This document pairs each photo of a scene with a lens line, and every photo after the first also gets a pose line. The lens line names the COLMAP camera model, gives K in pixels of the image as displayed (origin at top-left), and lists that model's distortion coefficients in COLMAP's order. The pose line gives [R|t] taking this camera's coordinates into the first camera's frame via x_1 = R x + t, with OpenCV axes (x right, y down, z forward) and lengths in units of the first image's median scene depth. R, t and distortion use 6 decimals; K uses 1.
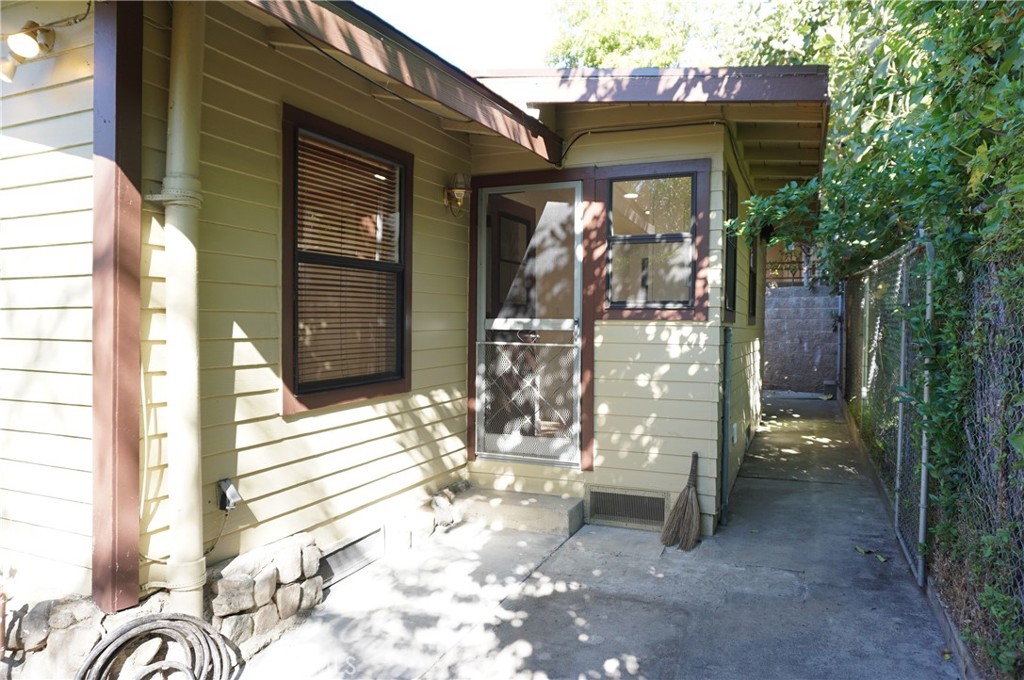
lens RADIAL K [[679.4, 0, 513.0], [0, 679.4, 338.0], [0, 0, 1]] dist [-0.043550, 0.026031]
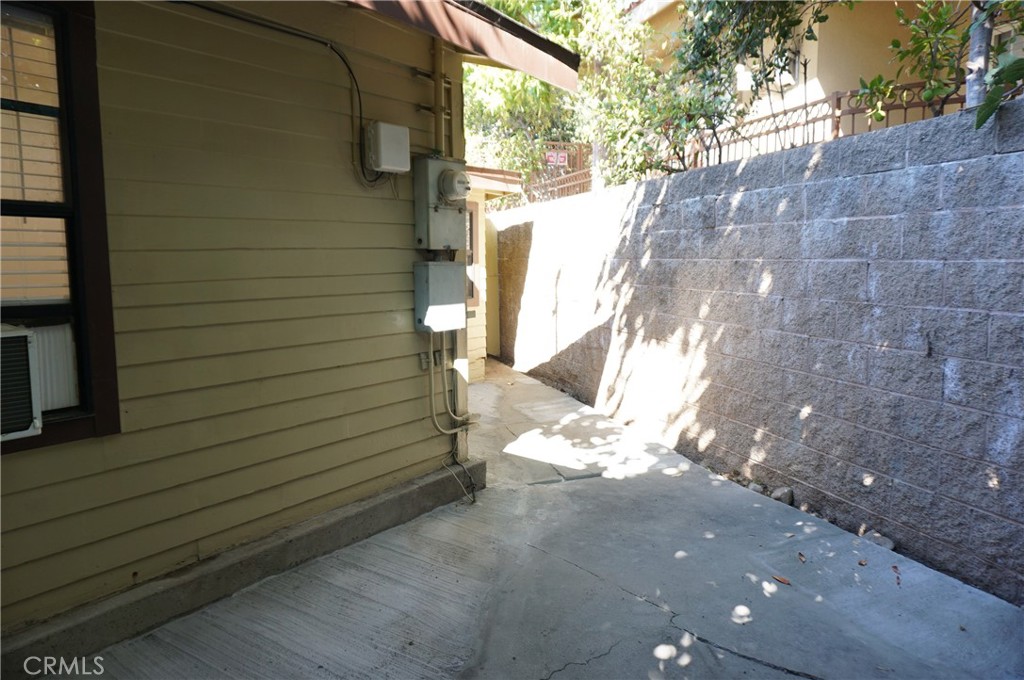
lens RADIAL K [[679.4, 0, 511.3], [0, 679.4, 338.4], [0, 0, 1]] dist [-0.043550, 0.026031]
pose [[0.977064, 0.009303, -0.212744, 0.327643], [0.010287, 0.995817, 0.090791, -0.022146], [0.212699, -0.090897, 0.972881, 0.728729]]
